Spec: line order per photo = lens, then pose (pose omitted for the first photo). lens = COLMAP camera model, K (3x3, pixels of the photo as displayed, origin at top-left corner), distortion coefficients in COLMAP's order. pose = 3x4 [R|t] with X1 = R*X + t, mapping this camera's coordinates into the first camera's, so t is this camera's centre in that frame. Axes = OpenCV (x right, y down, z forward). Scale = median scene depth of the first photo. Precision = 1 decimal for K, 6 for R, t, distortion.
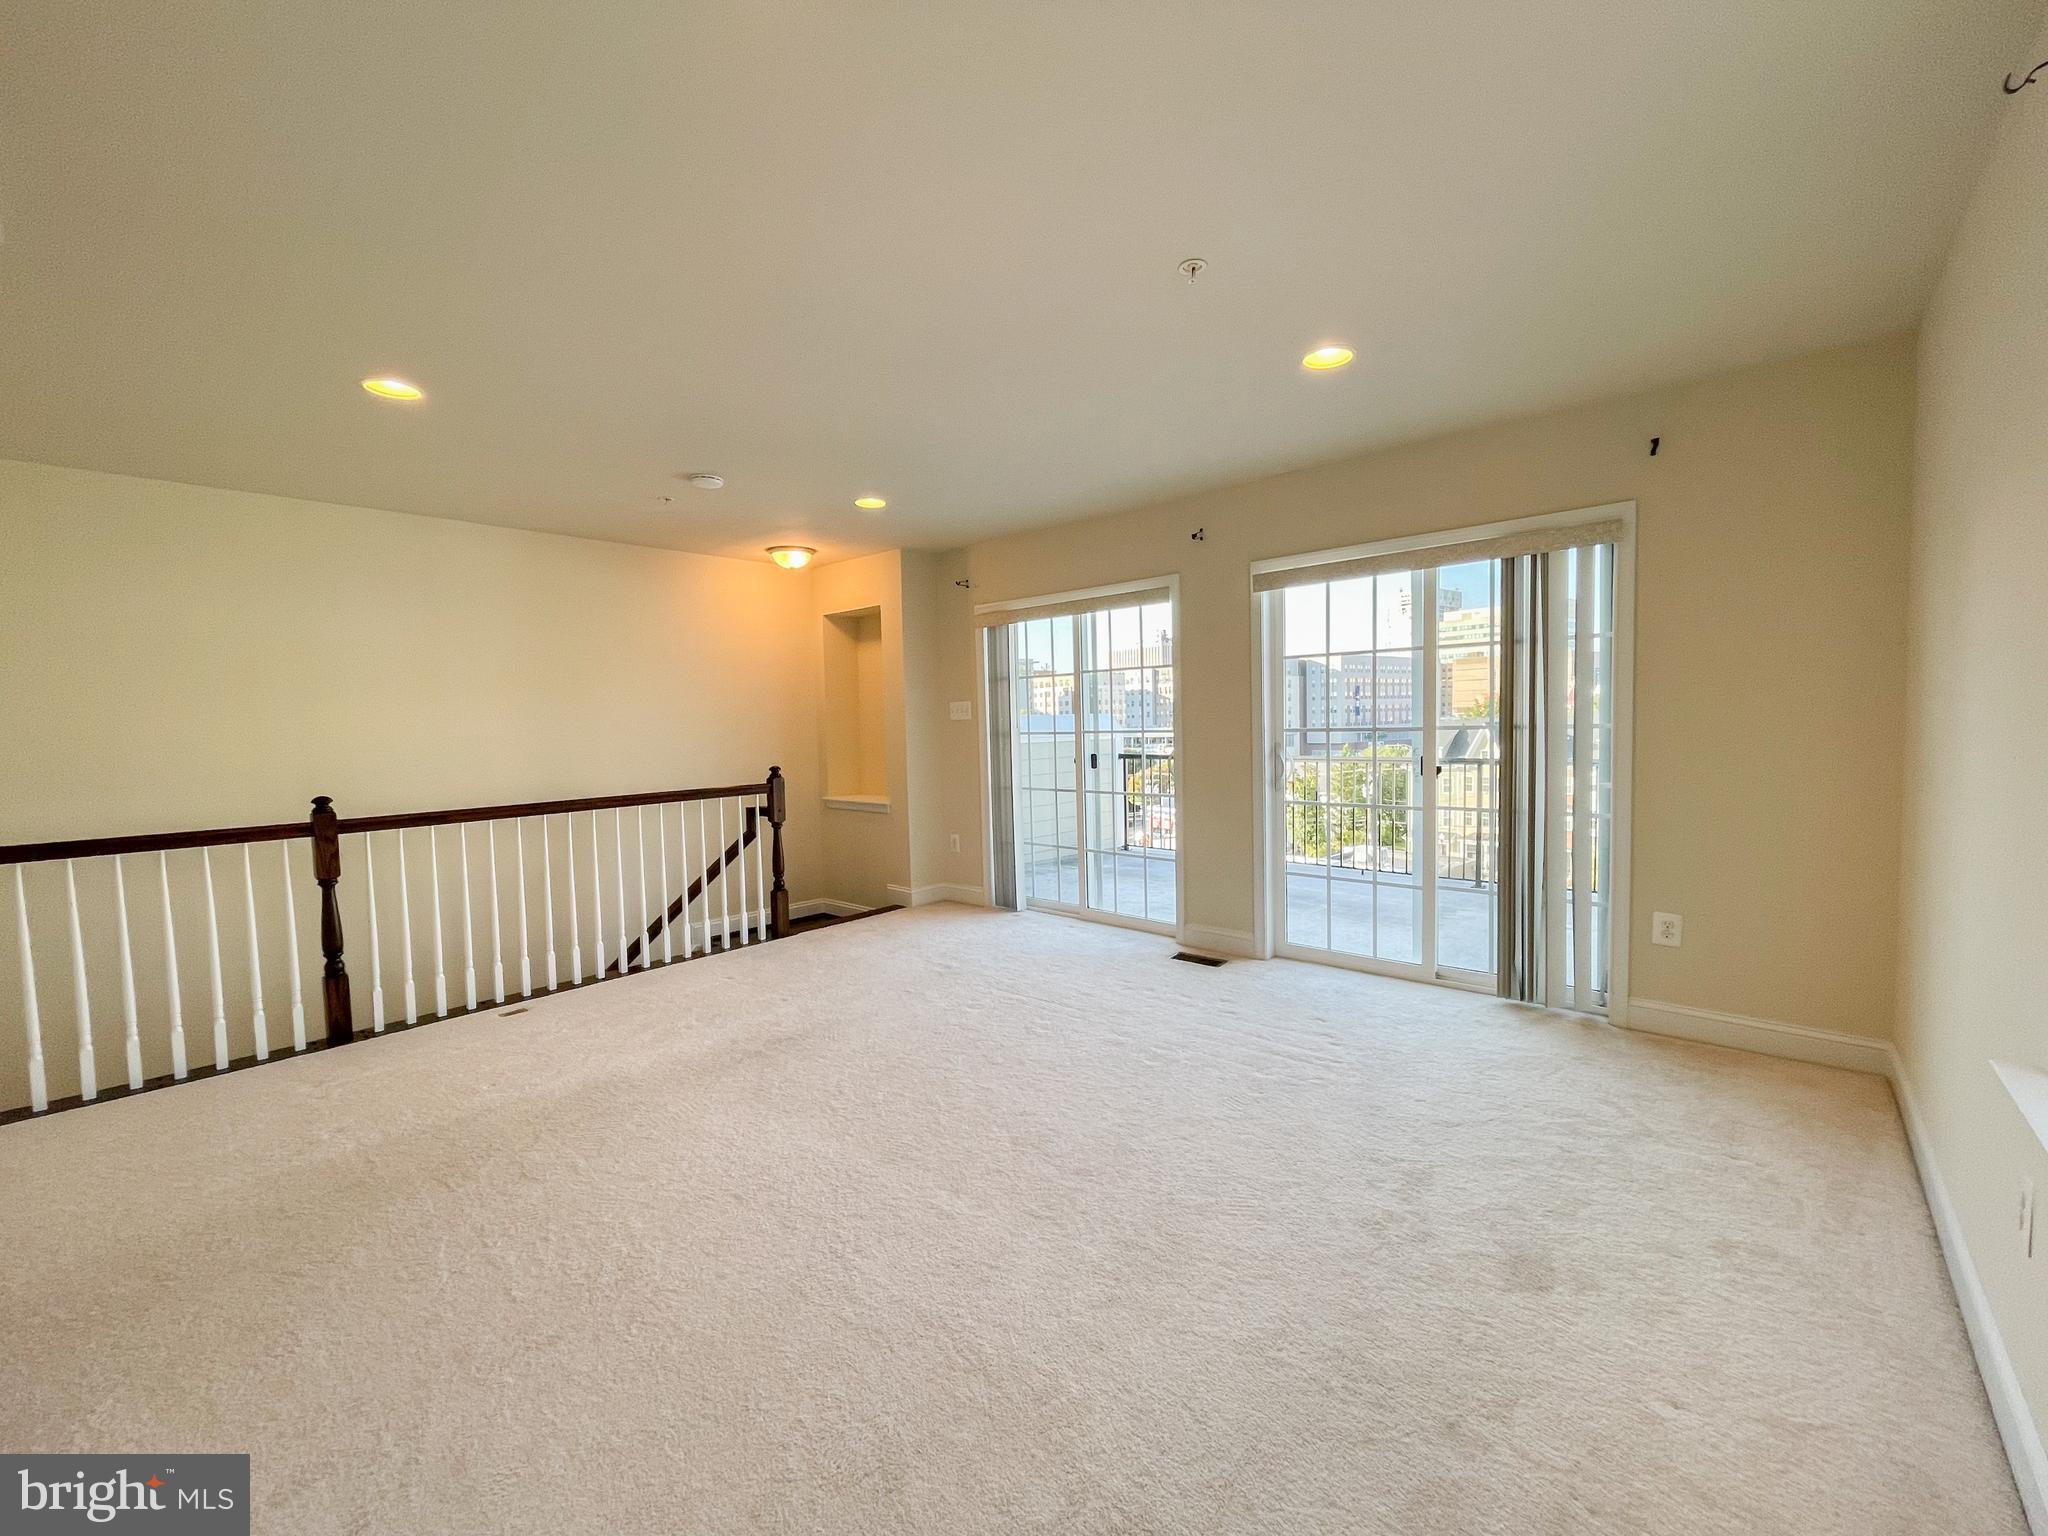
lens RADIAL K [[844.7, 0, 1004.5], [0, 844.7, 765.1], [0, 0, 1]] dist [-0.002030, -0.000306]
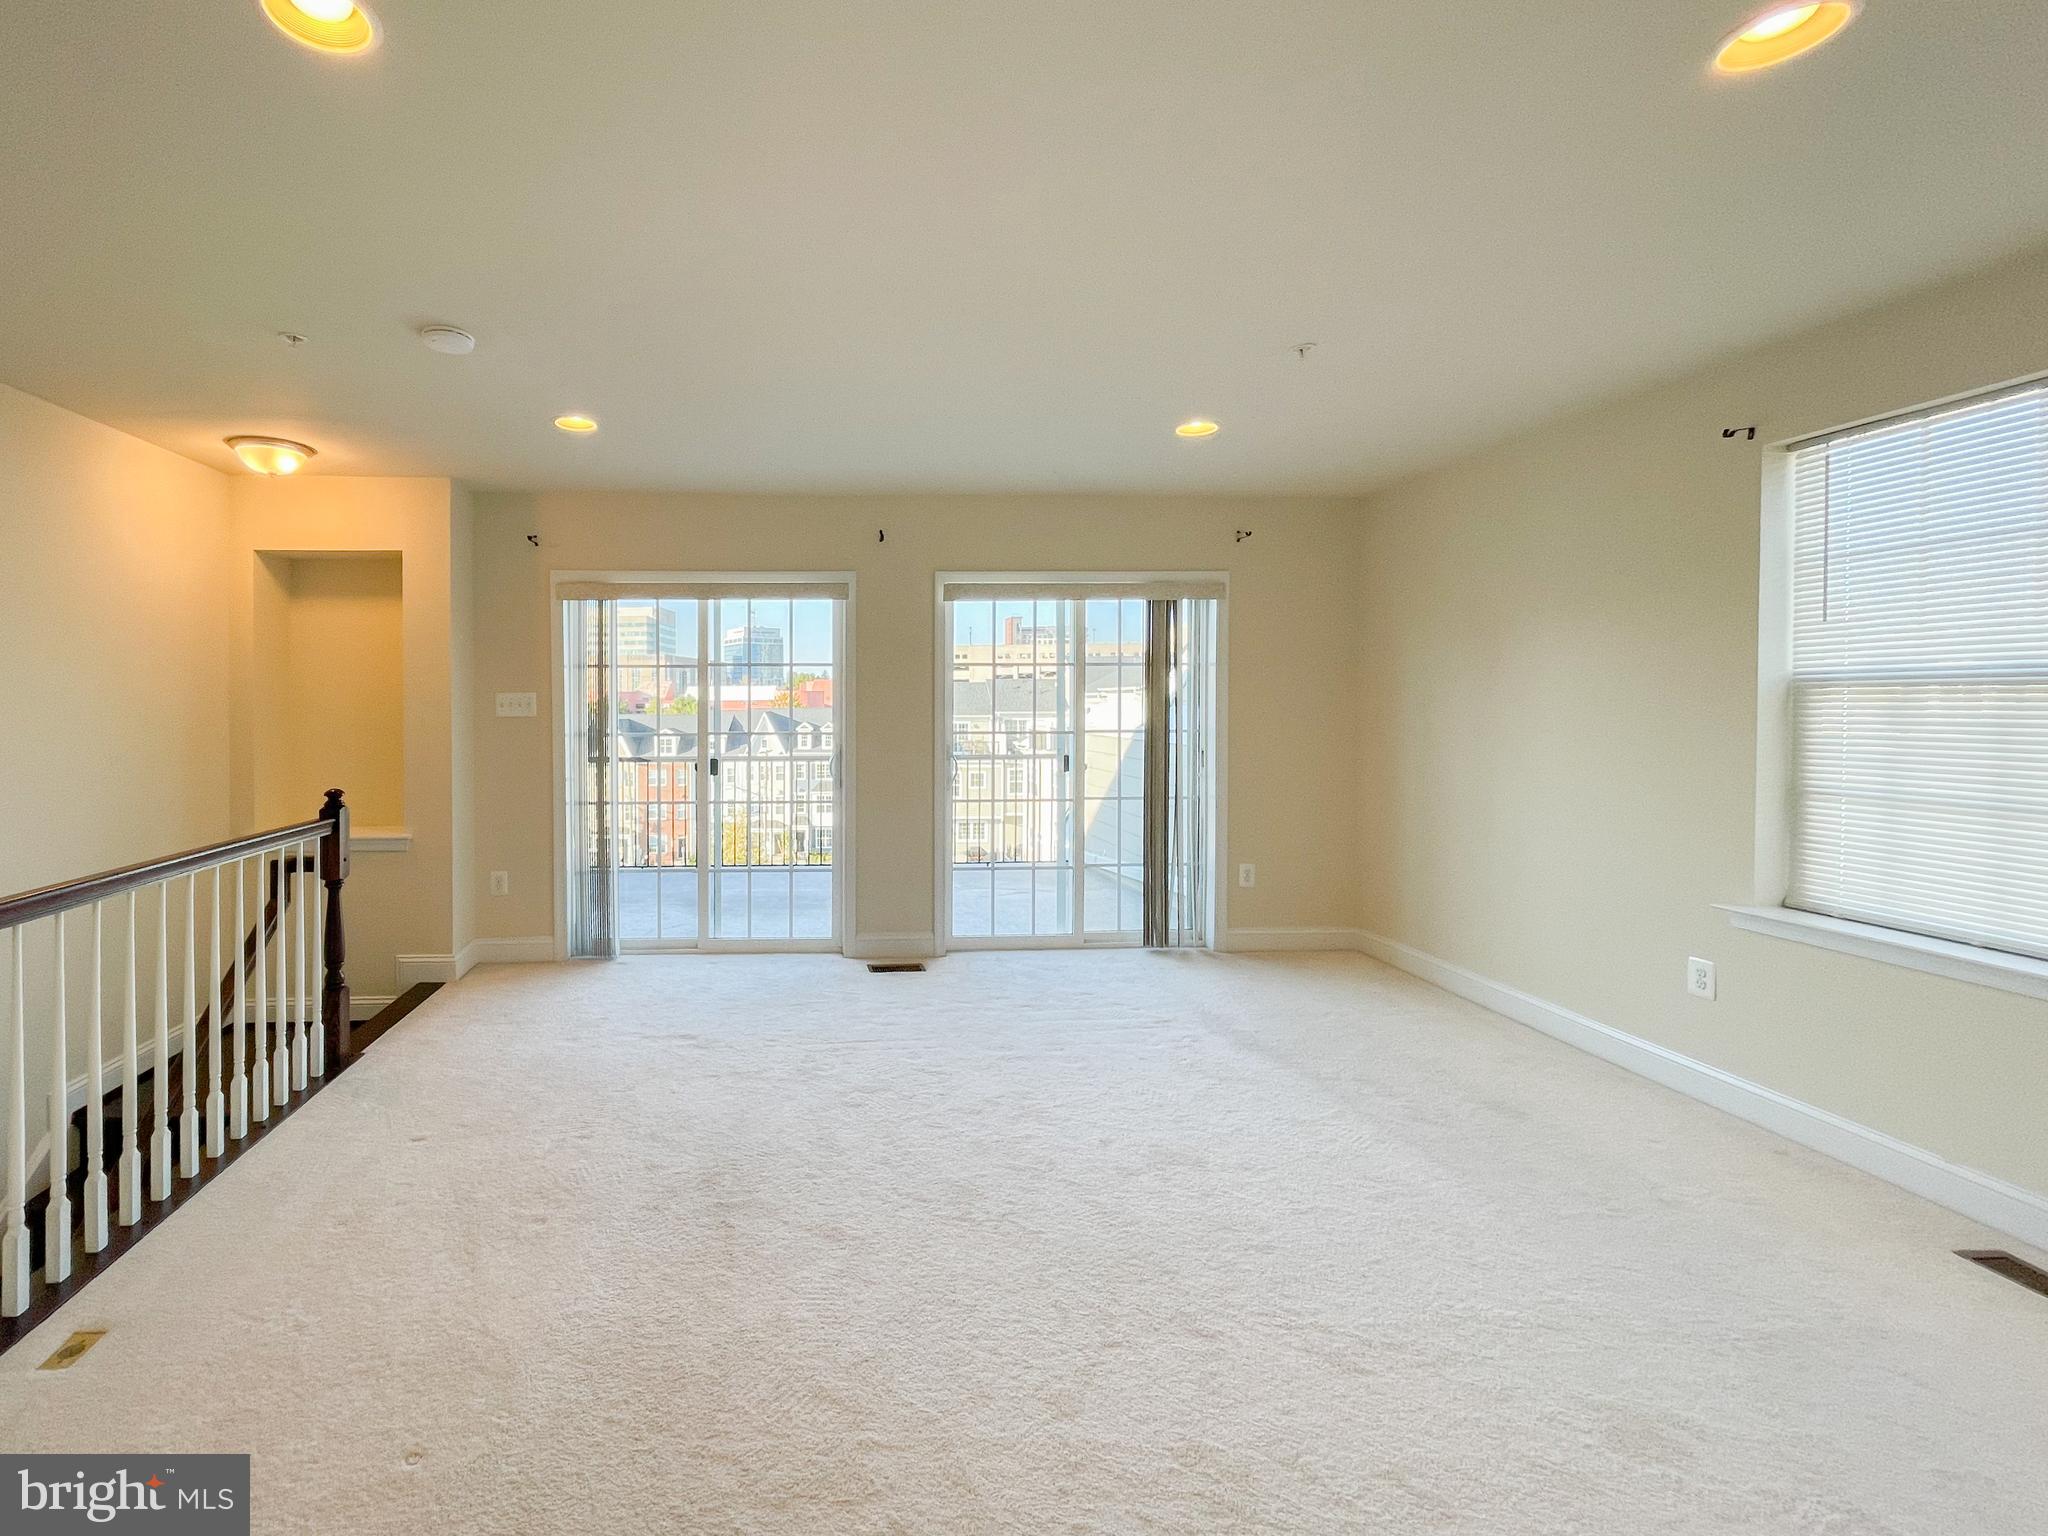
lens RADIAL K [[845.6, 0, 1038.7], [0, 845.6, 717.8], [0, 0, 1]] dist [-0.001096, -0.000105]
pose [[0.699734, 0.014612, 0.714254, -0.356714], [0.025683, 0.998630, -0.045591, -0.009688], [-0.713942, 0.050246, 0.698400, 0.187575]]
